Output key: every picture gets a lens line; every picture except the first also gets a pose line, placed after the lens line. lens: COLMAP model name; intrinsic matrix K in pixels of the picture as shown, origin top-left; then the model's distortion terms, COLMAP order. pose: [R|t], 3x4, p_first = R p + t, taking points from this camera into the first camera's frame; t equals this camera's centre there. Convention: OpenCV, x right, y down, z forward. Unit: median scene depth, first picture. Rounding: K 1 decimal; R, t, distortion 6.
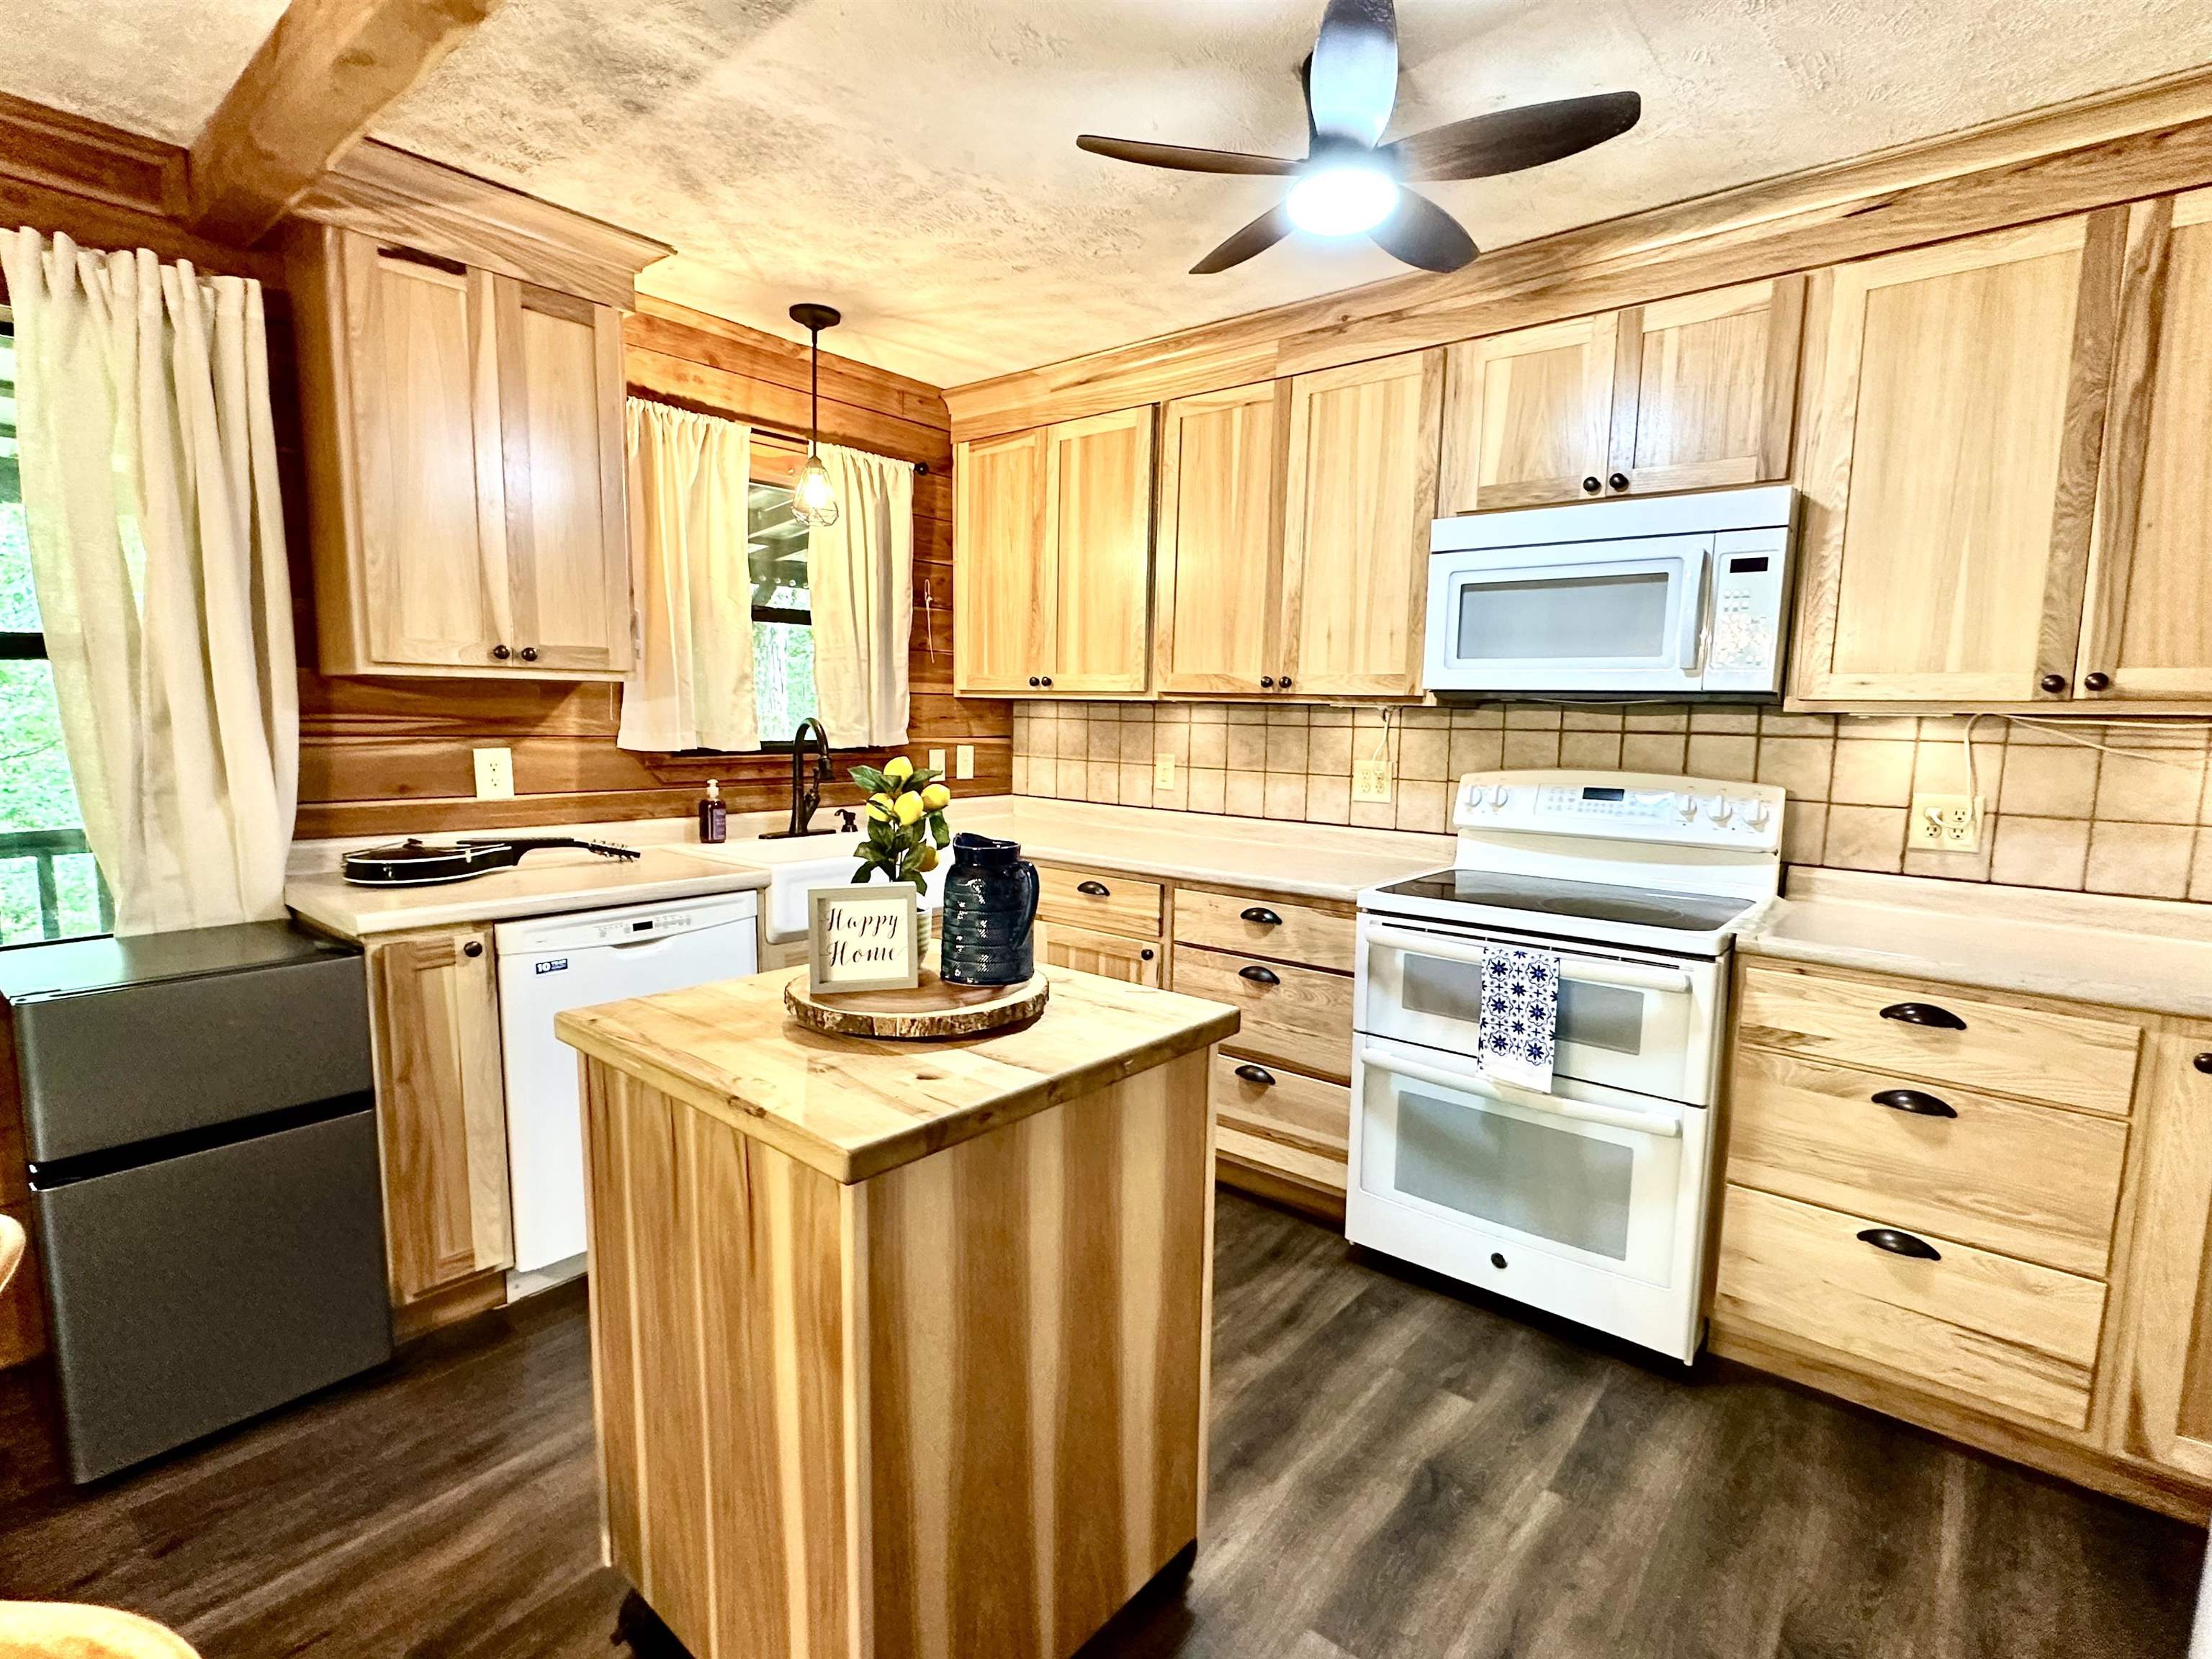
lens RADIAL K [[1086.9, 0, 1102.2], [0, 1086.9, 834.3], [0, 0, 1]] dist [-0.003077, -0.000255]
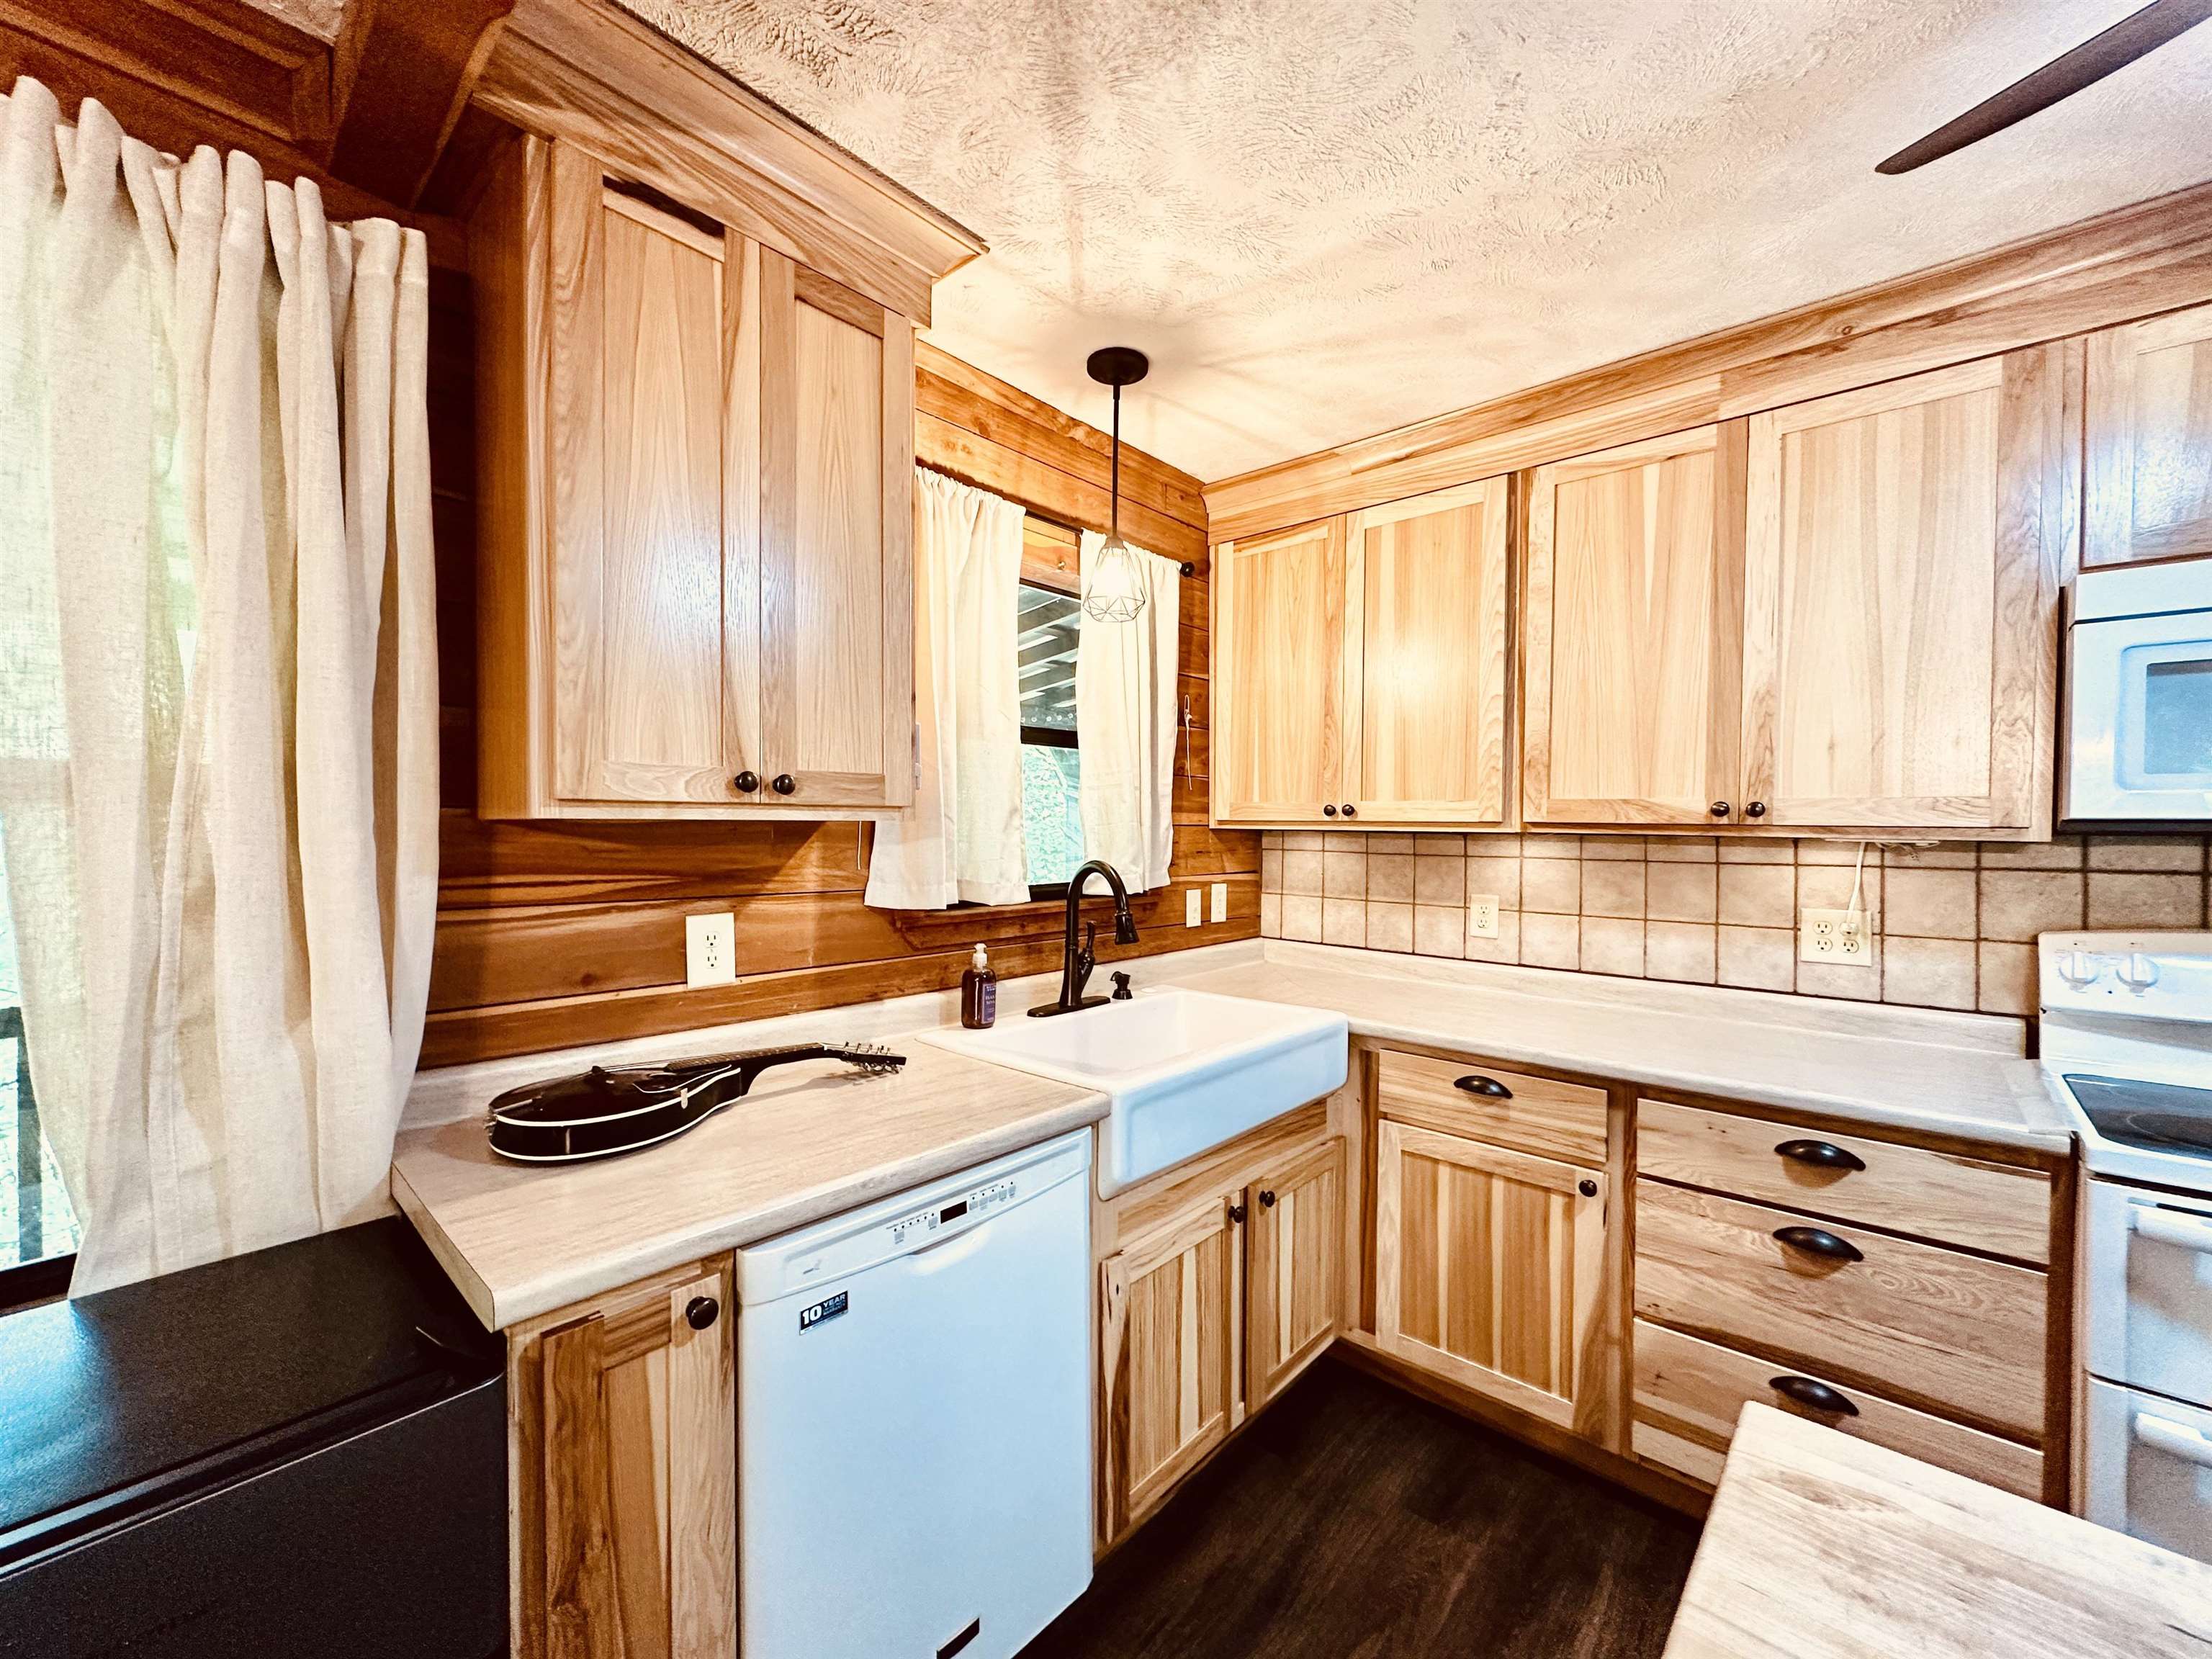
lens RADIAL K [[878.4, 0, 1095.8], [0, 878.4, 827.0], [0, 0, 1]] dist [-0.002352, -0.000279]
pose [[0.999354, -0.011133, -0.034173, -0.264595], [0.007226, 0.993638, -0.112388, -0.064373], [0.035207, 0.112068, 0.993077, 0.392217]]
